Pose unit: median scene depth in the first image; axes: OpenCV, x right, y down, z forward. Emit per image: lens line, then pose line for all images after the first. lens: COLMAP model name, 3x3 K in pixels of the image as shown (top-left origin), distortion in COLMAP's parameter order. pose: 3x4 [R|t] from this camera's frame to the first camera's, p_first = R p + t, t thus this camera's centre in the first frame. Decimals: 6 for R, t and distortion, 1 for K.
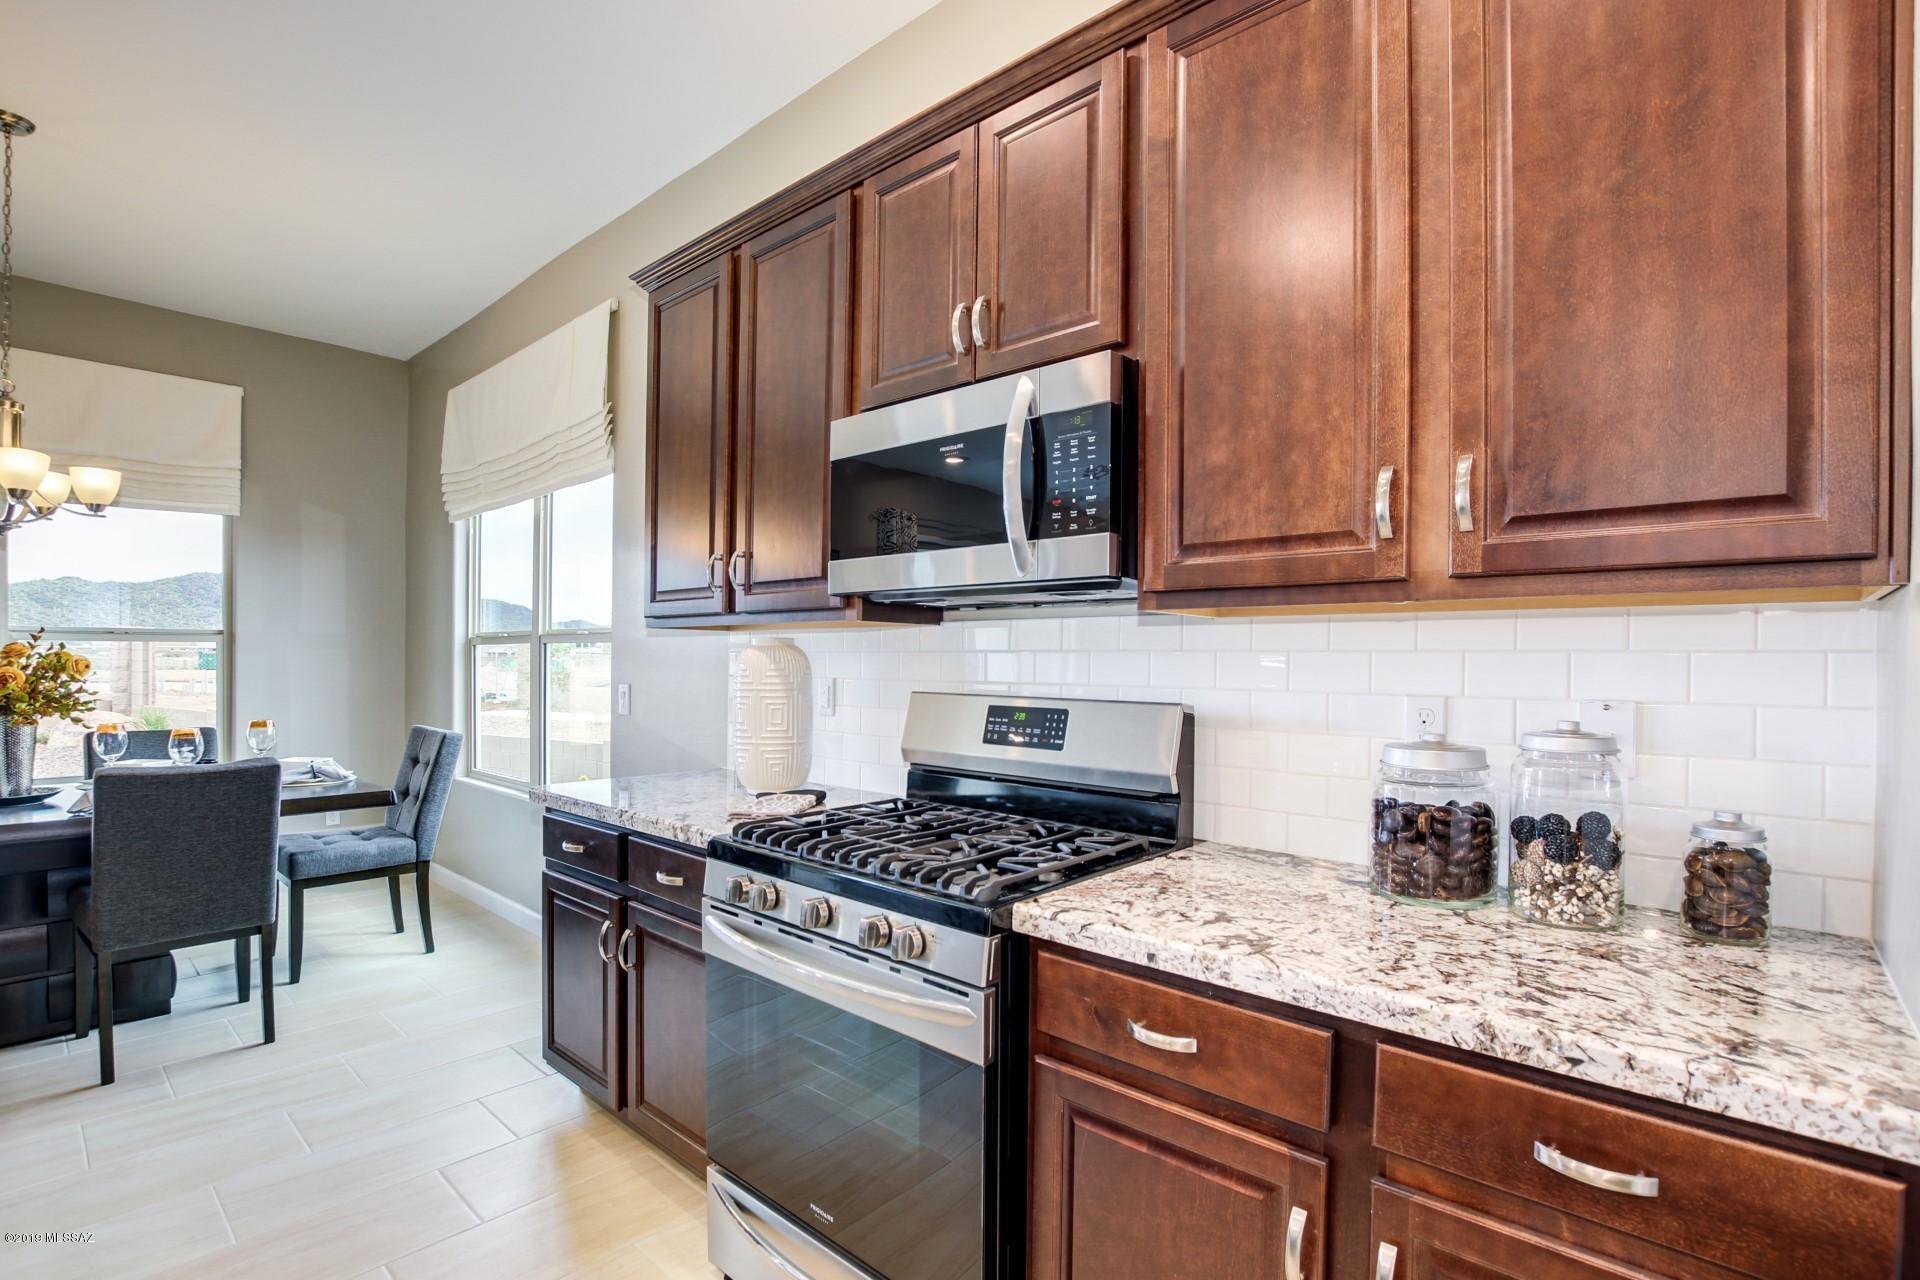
lens RADIAL K [[902.5, 0, 967.4], [0, 902.5, 664.1], [0, 0, 1]] dist [-0.028260, 0.001153]
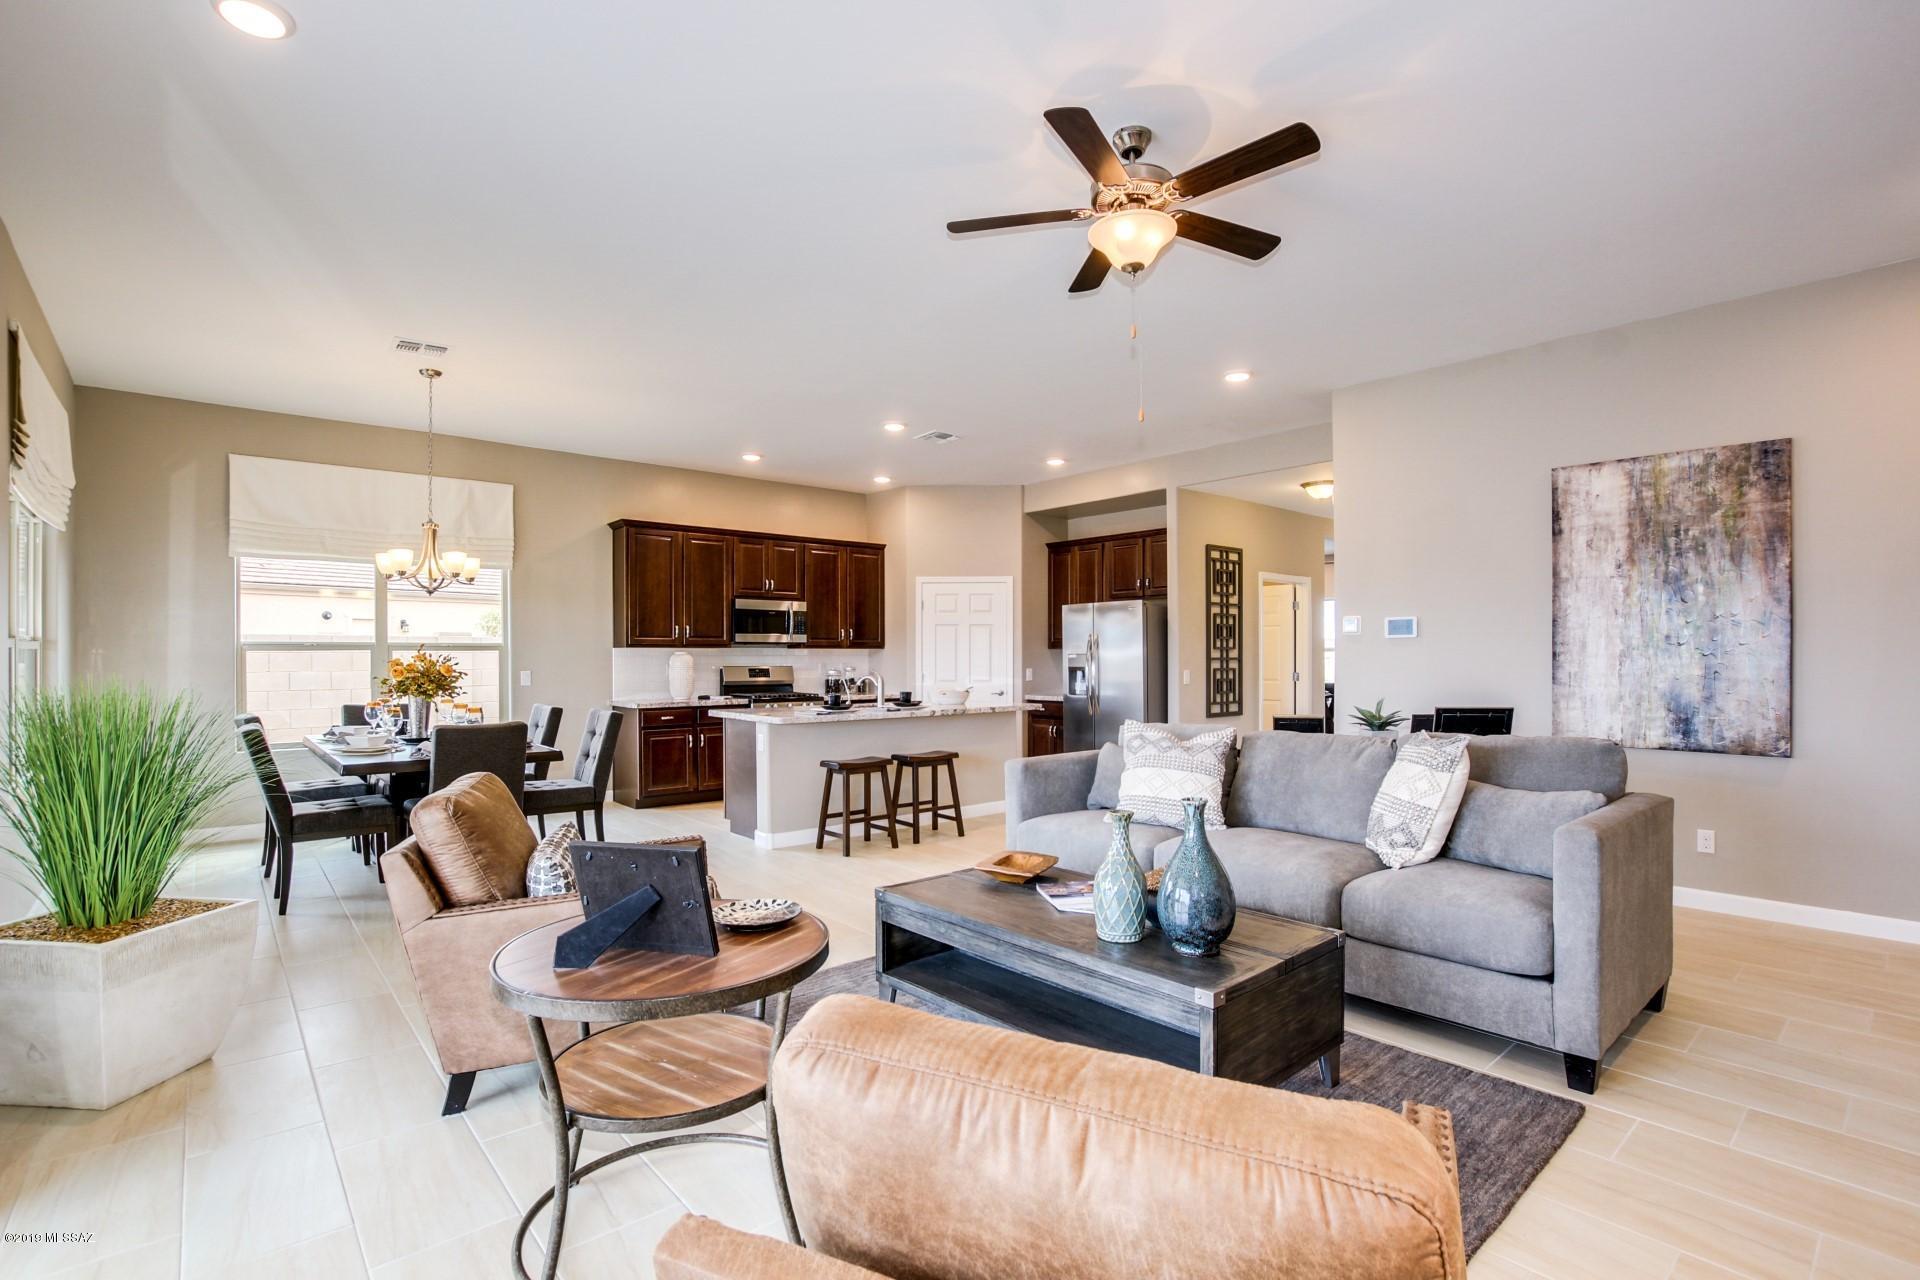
lens RADIAL K [[893.0, 0, 967.7], [0, 893.0, 657.4], [0, 0, 1]] dist [-0.036441, 0.006027]
pose [[0.119098, -0.009701, 0.992835, -4.790240], [0.006242, 0.999940, 0.009022, -0.044183], [-0.992863, 0.005123, 0.119151, -0.601454]]
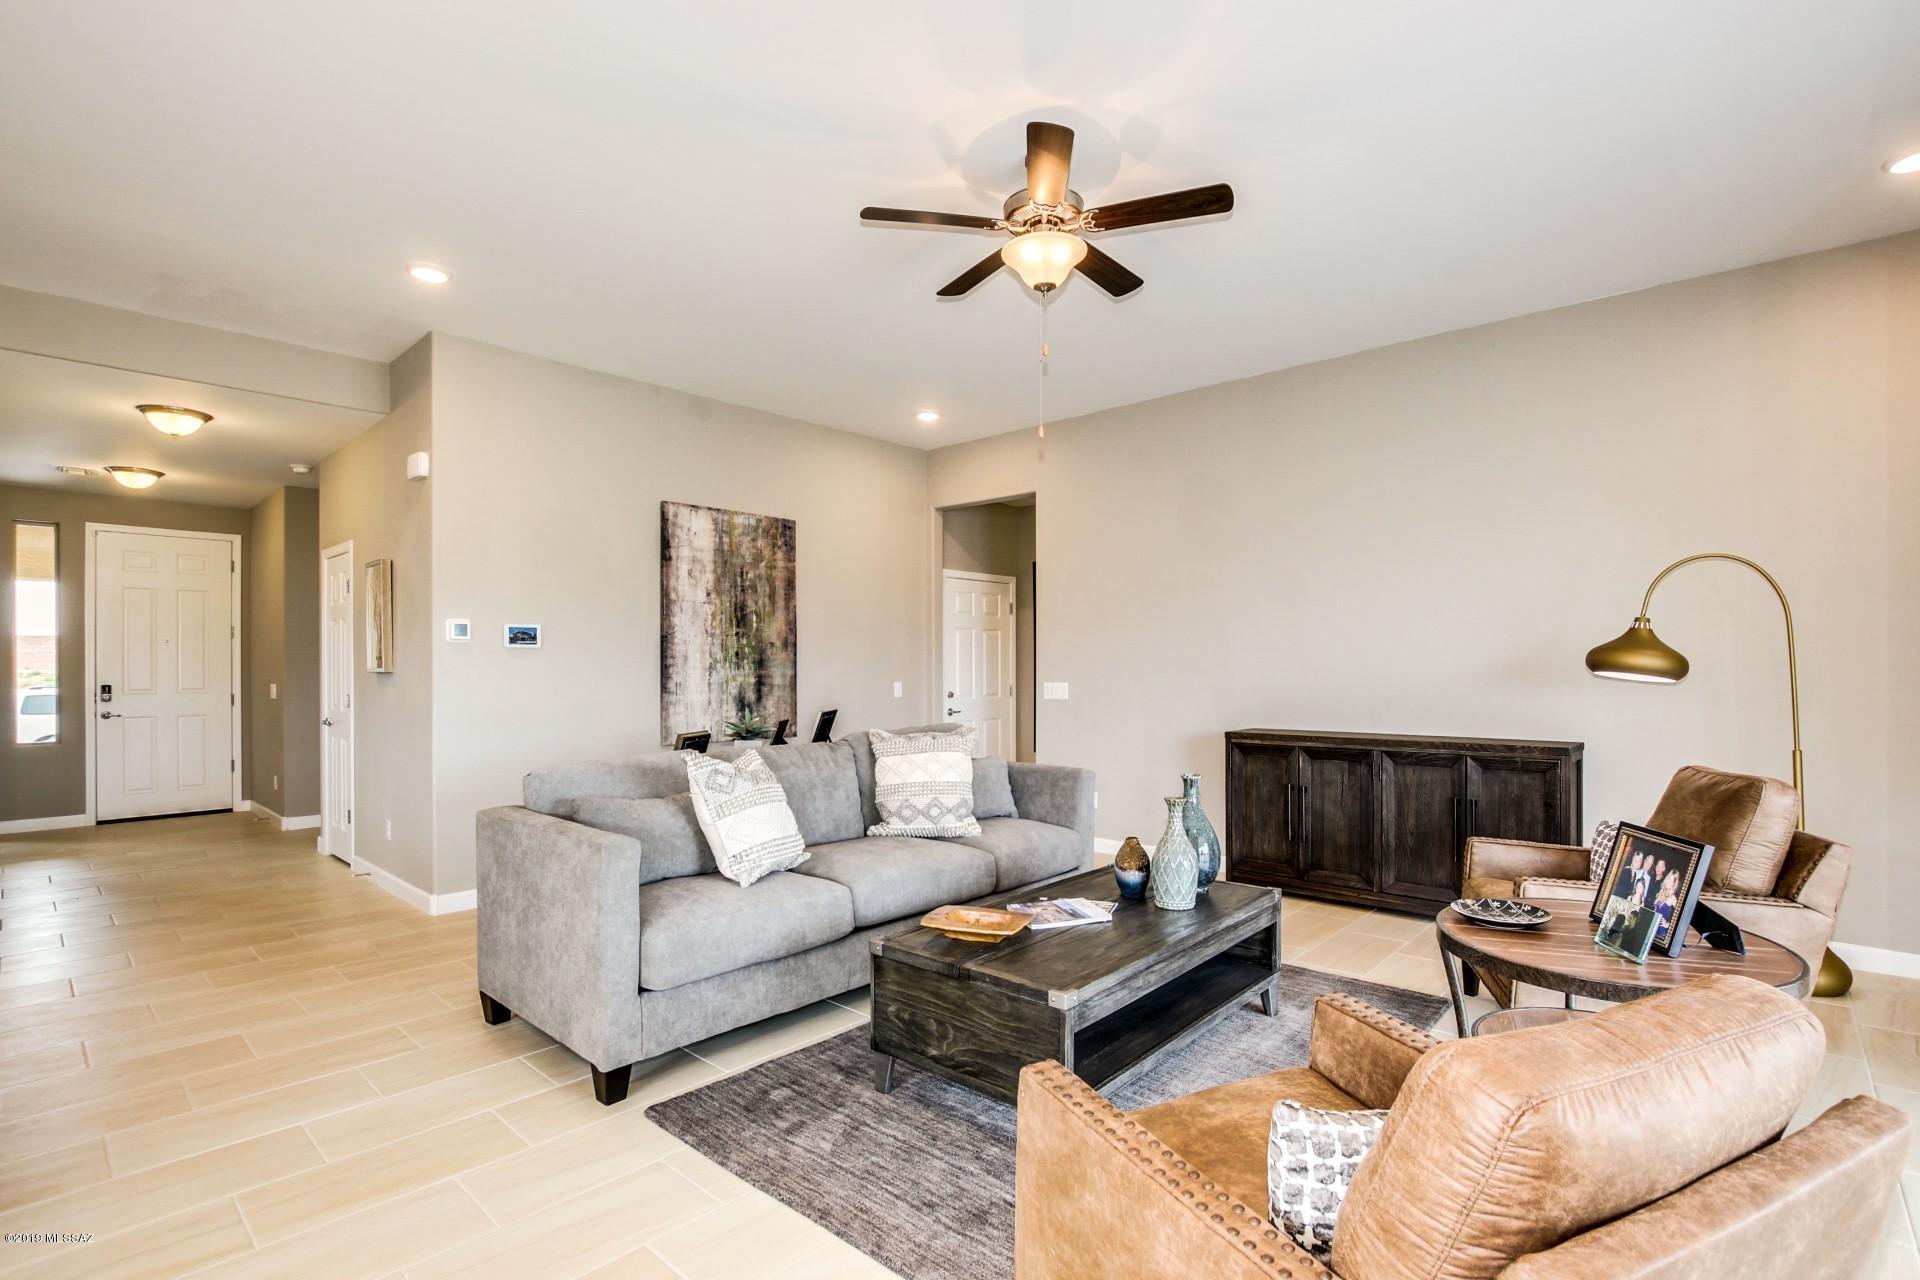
lens RADIAL K [[902.5, 0, 967.4], [0, 902.5, 664.1], [0, 0, 1]] dist [-0.028260, 0.001153]
pose [[-0.999981, -0.004918, 0.003682, -2.863578], [-0.004916, 0.999988, 0.000531, -0.032872], [-0.003685, 0.000513, -0.999993, 1.102076]]
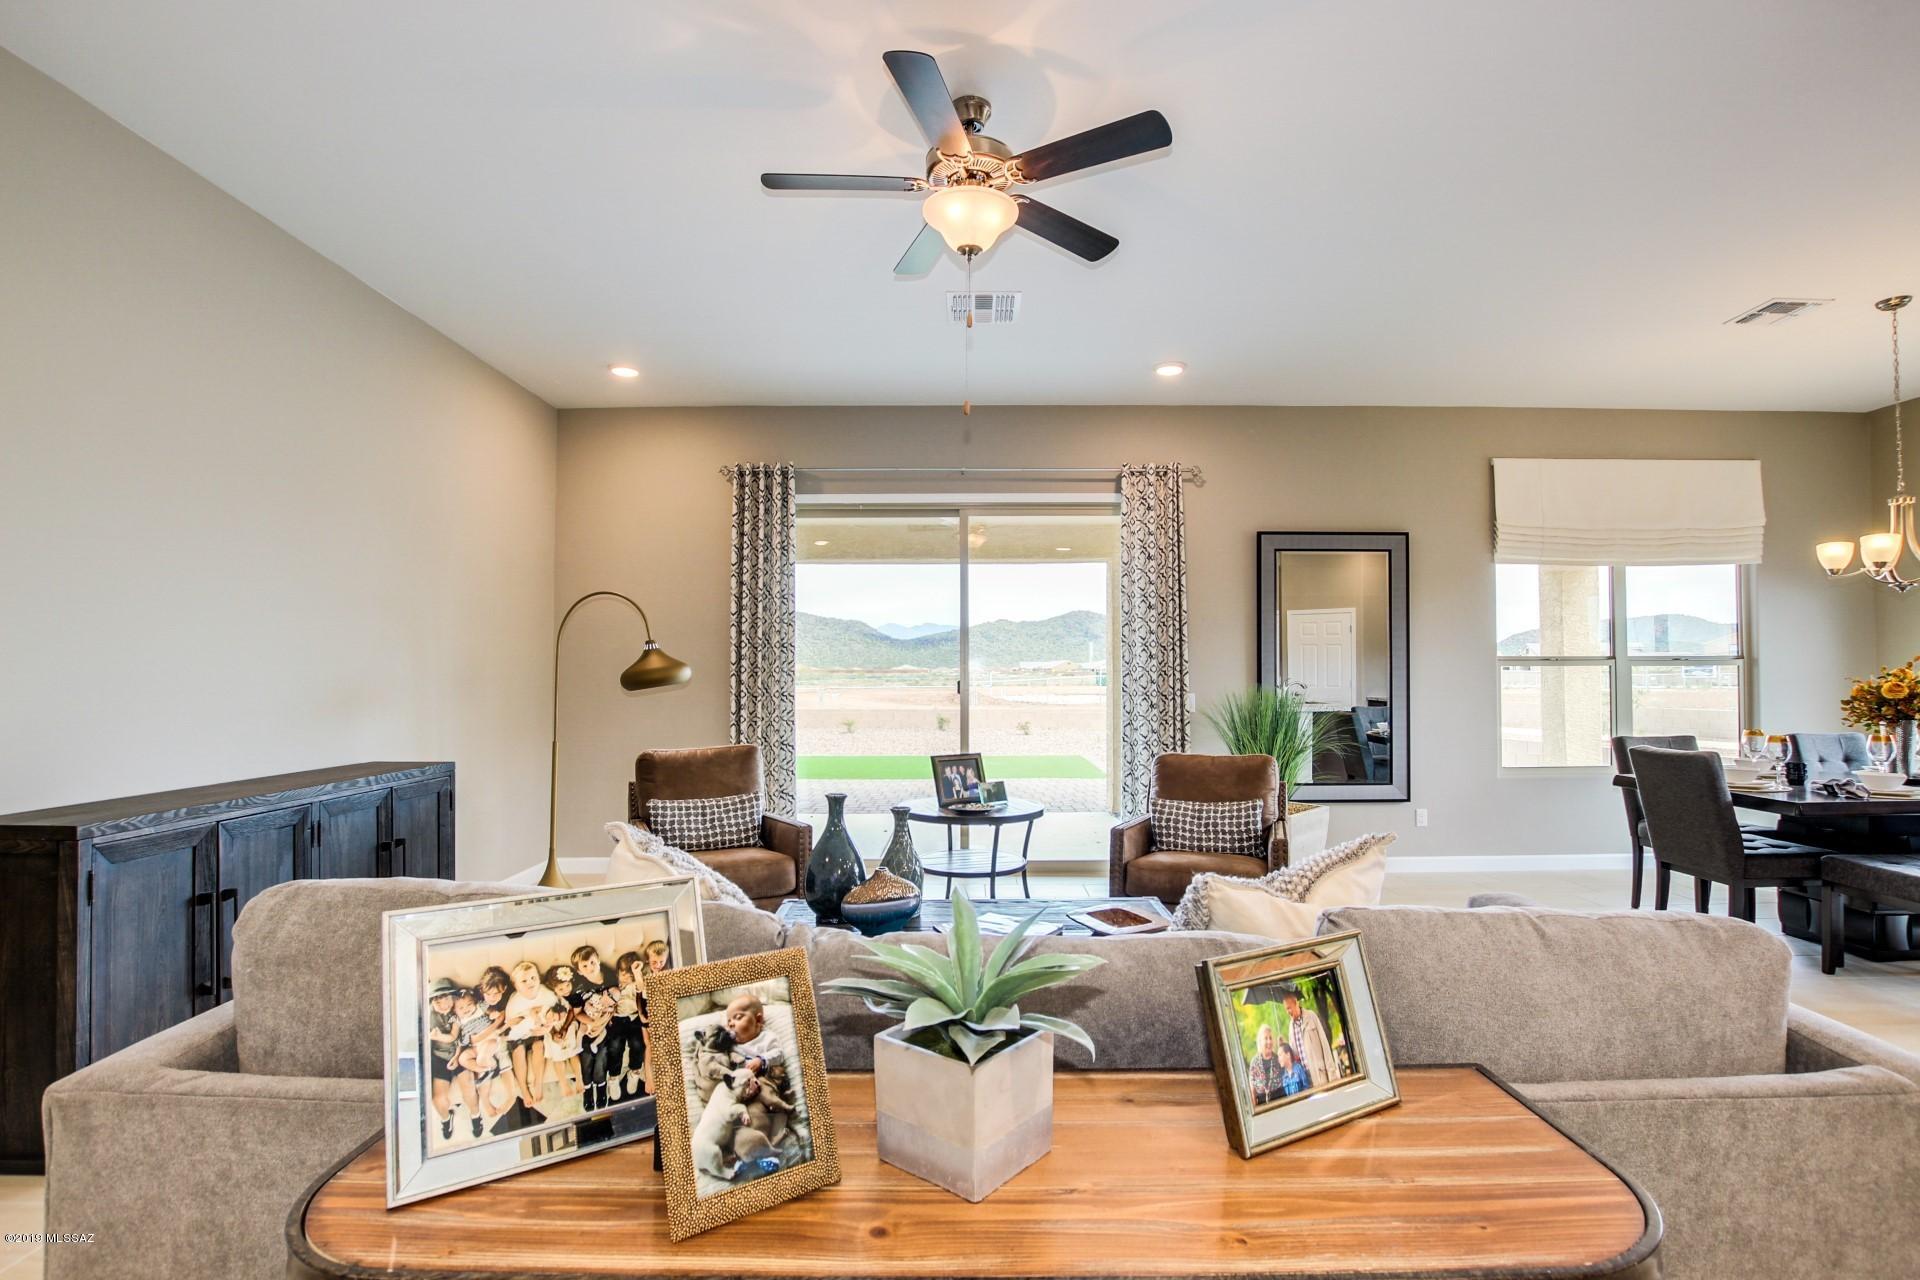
lens RADIAL K [[893.0, 0, 967.7], [0, 893.0, 657.4], [0, 0, 1]] dist [-0.036441, 0.006027]
pose [[0.671740, -0.023819, -0.740404, -1.847481], [0.005400, 0.999614, -0.027259, -0.021322], [0.740767, 0.014313, 0.671610, -1.784976]]
